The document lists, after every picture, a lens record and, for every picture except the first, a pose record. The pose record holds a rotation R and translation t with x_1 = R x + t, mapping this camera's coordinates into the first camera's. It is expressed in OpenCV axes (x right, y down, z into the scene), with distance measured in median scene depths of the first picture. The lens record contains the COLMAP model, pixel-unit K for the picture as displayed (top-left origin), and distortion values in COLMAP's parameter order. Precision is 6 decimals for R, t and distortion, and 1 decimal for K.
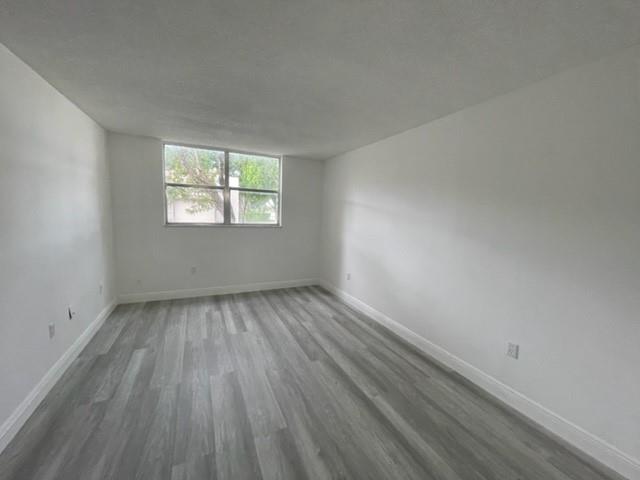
lens RADIAL K [[259.6, 0, 319.1], [0, 259.6, 236.1], [0, 0, 1]] dist [-0.006005, 0.000802]
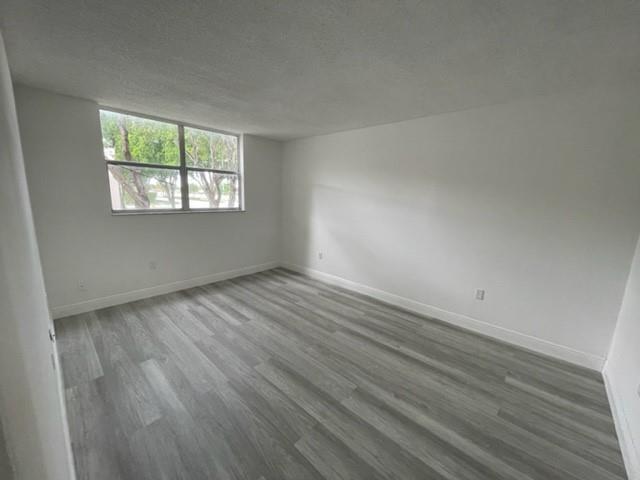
lens RADIAL K [[259.6, 0, 317.6], [0, 259.6, 238.2], [0, 0, 1]] dist [-0.006005, 0.000802]
pose [[0.927581, -0.071009, 0.366813, -0.320652], [0.037740, 0.994559, 0.097095, -0.022901], [-0.371712, -0.076220, 0.925214, 0.015844]]
